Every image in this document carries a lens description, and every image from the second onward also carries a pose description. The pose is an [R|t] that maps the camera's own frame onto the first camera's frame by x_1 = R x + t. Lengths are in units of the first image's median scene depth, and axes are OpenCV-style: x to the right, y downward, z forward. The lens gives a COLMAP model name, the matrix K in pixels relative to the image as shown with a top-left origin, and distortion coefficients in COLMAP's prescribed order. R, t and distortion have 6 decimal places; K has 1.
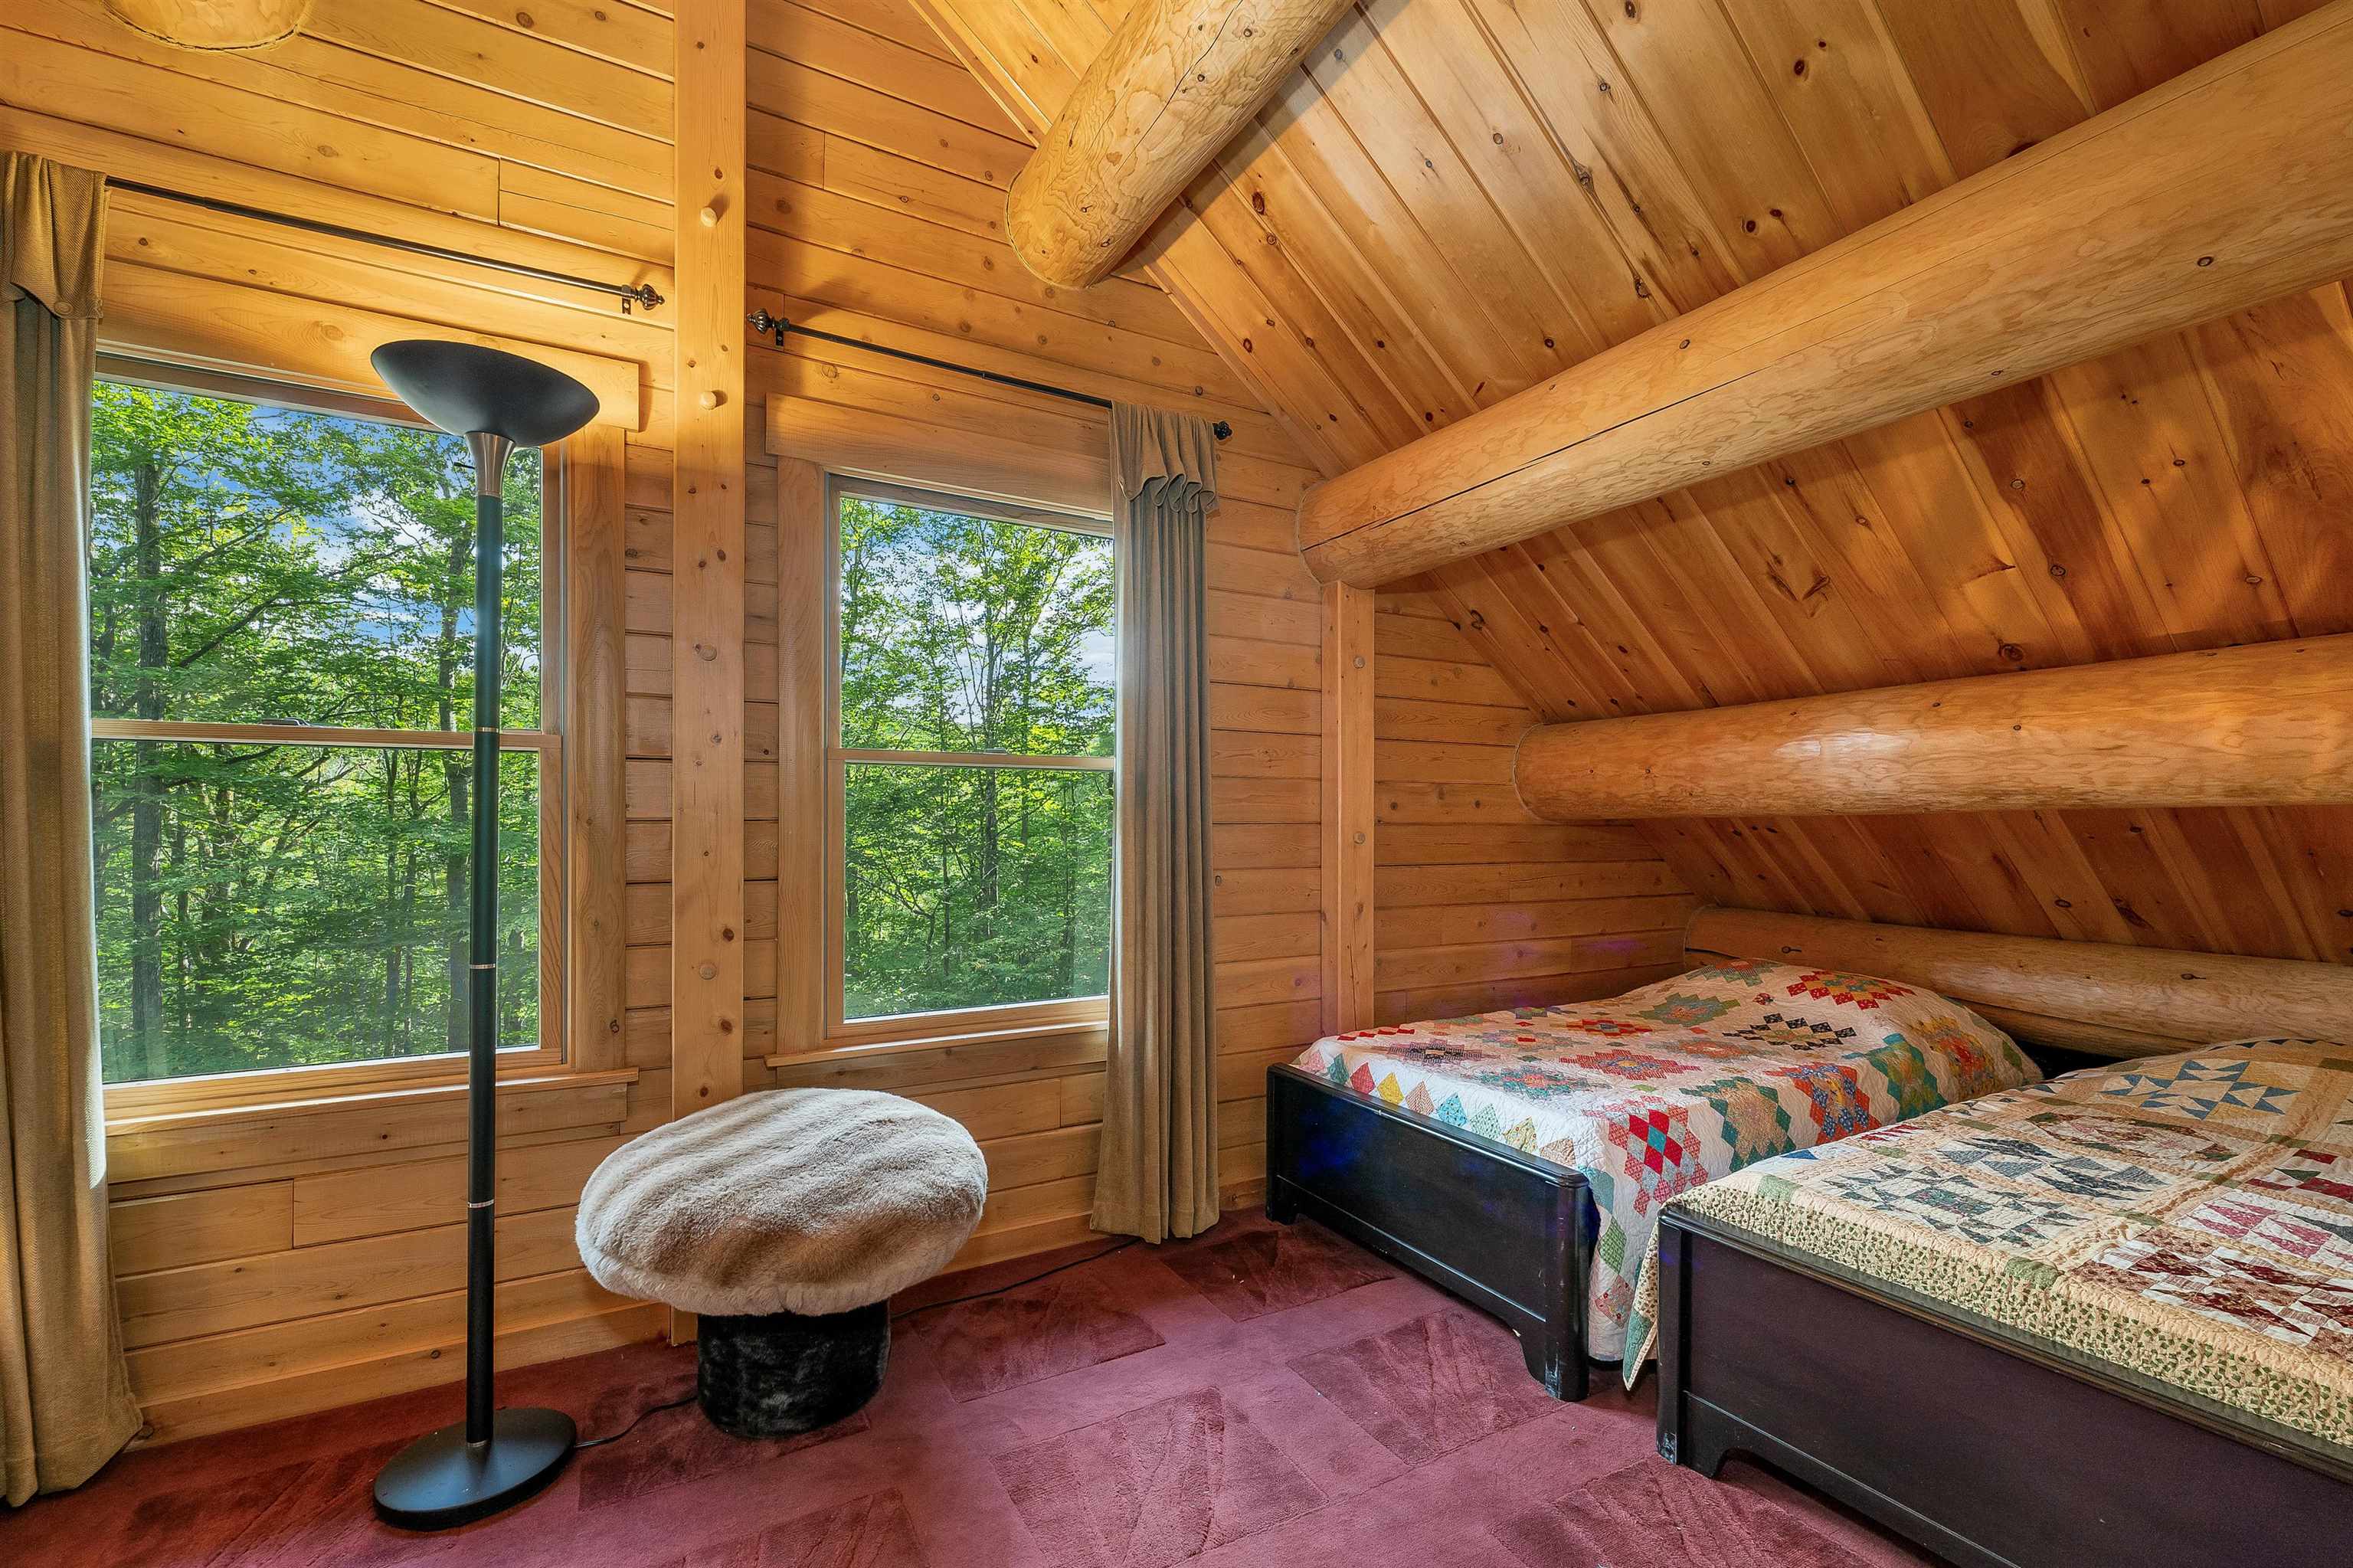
lens RADIAL K [[976.1, 0, 1168.5], [0, 976.1, 816.5], [0, 0, 1]] dist [0.001047, 0.000400]
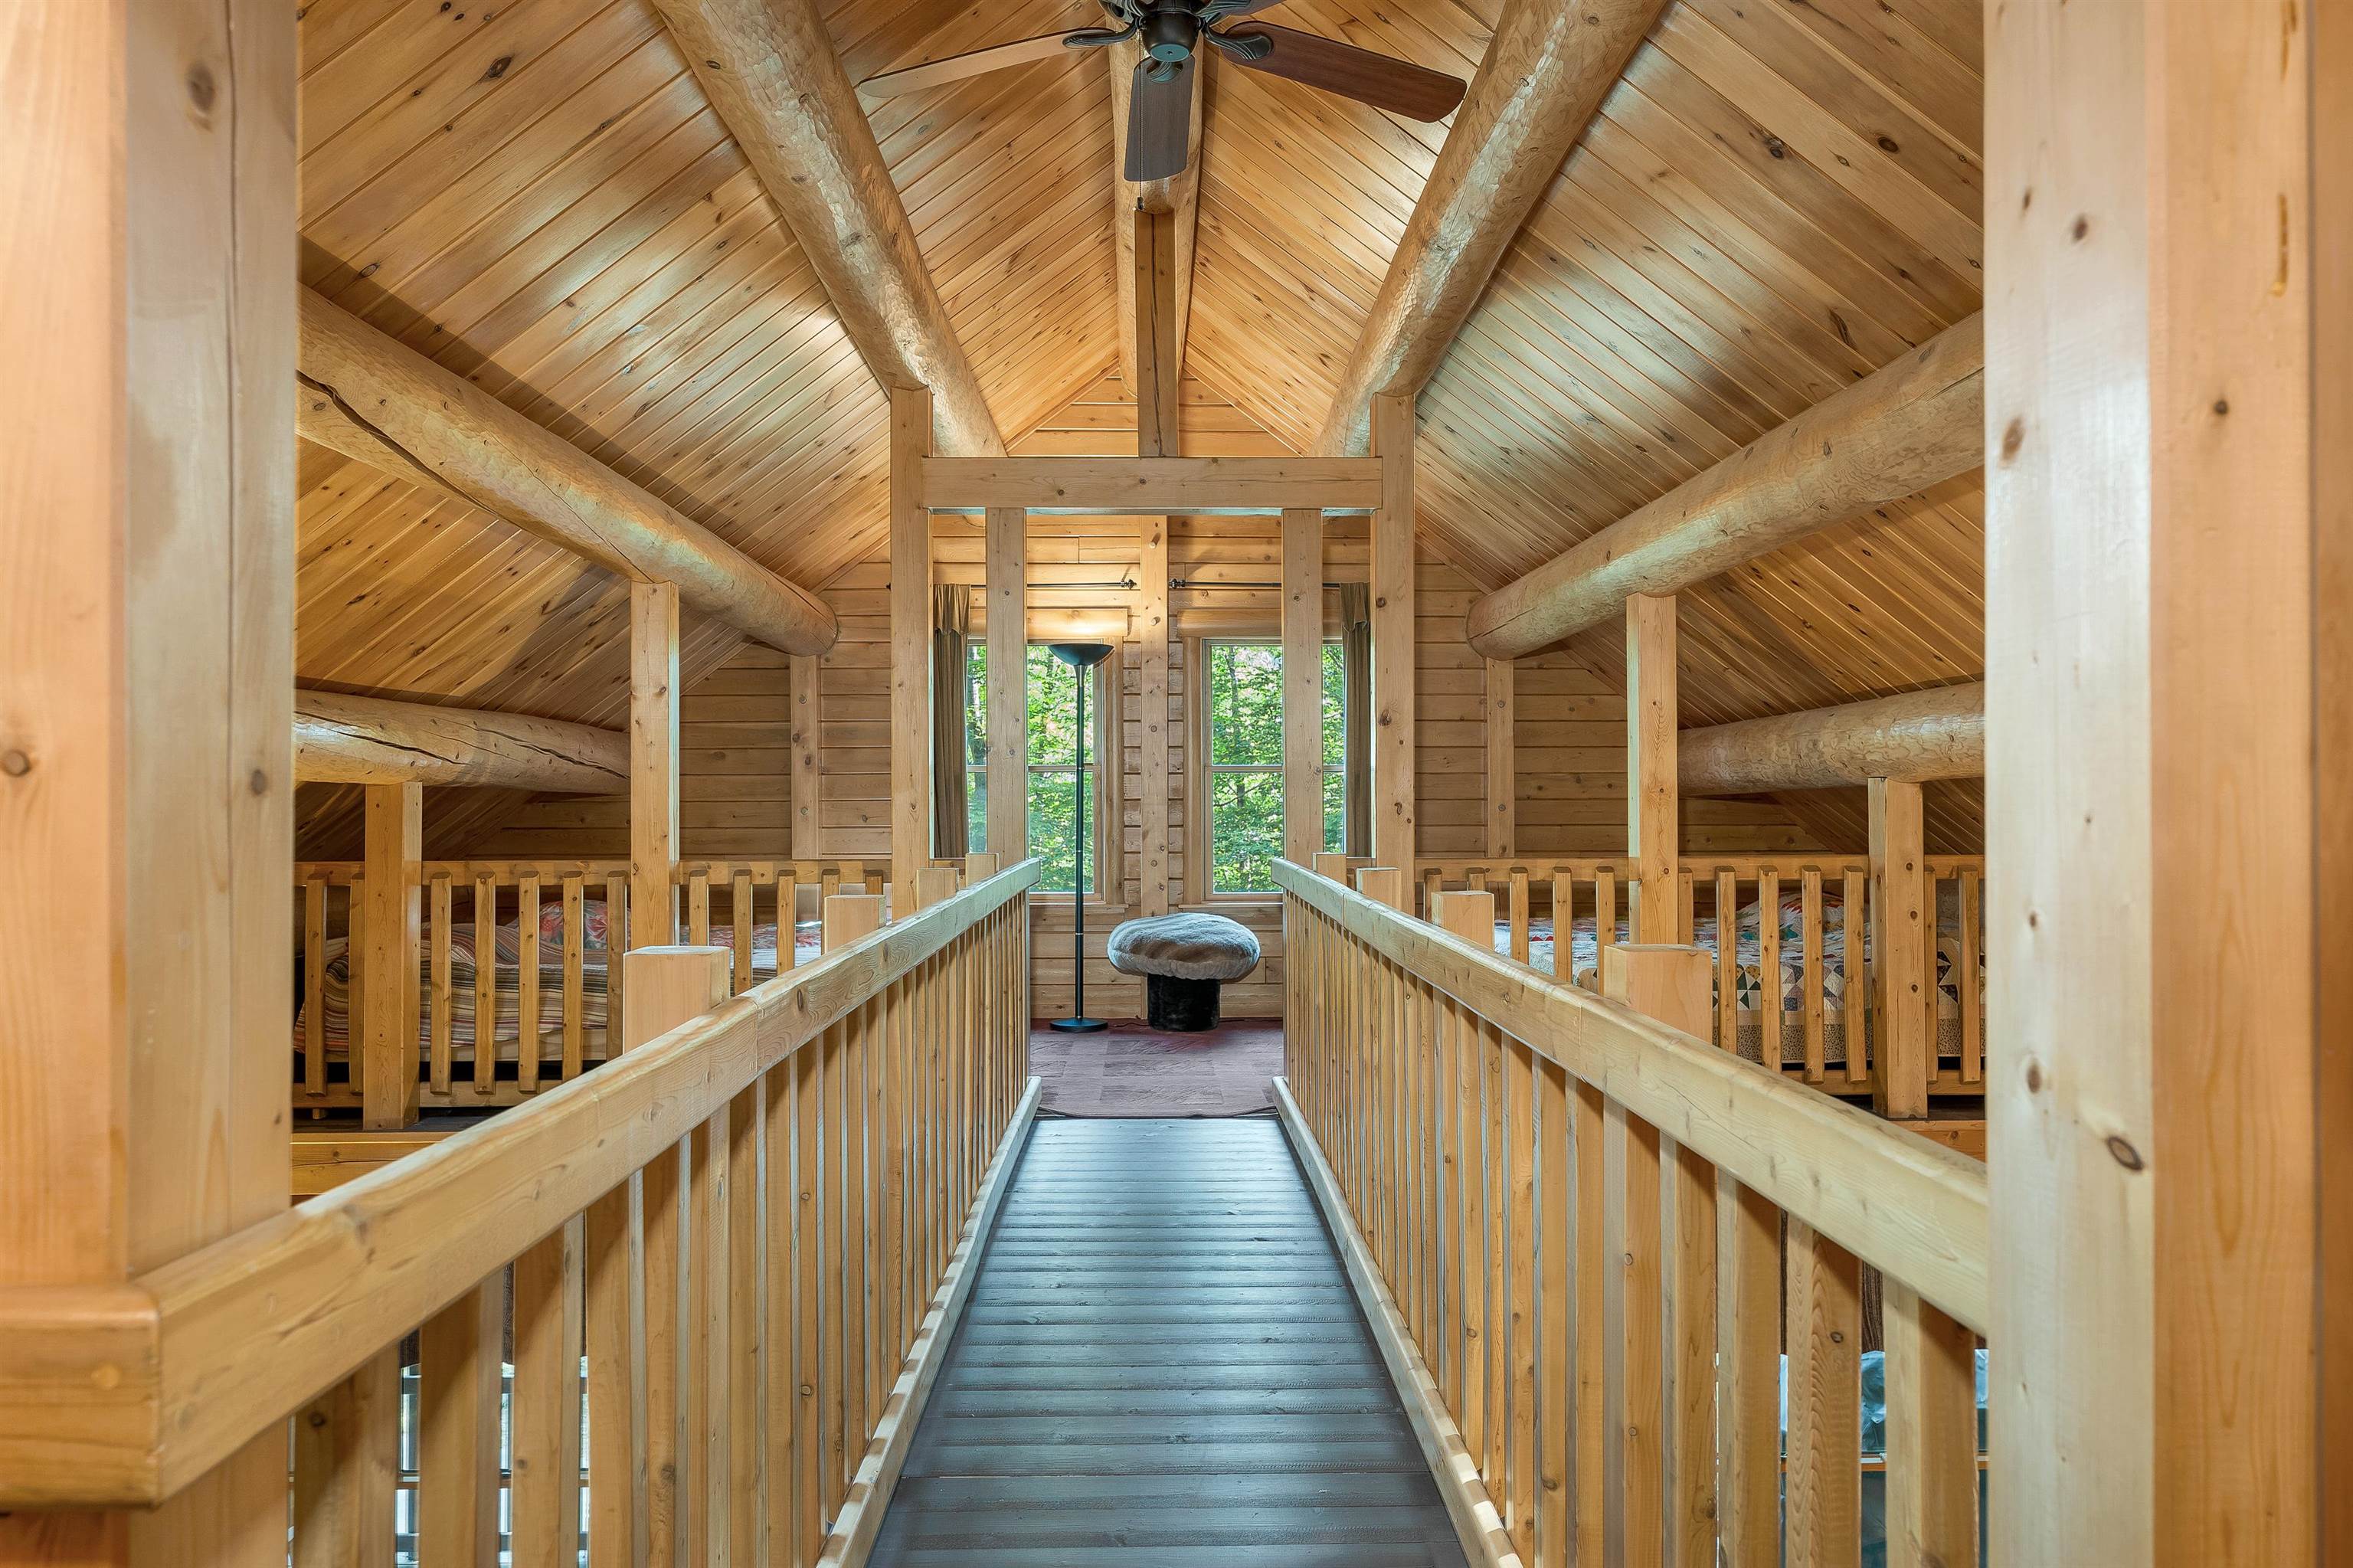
lens RADIAL K [[1619.5, 0, 1190.5], [0, 1619.5, 787.0], [0, 0, 1]] dist [-0.005679, -0.000711]
pose [[0.883081, -0.009819, -0.469118, 1.442638], [0.007953, 0.999951, -0.005960, -0.001898], [0.469153, 0.001532, 0.883116, -2.415638]]
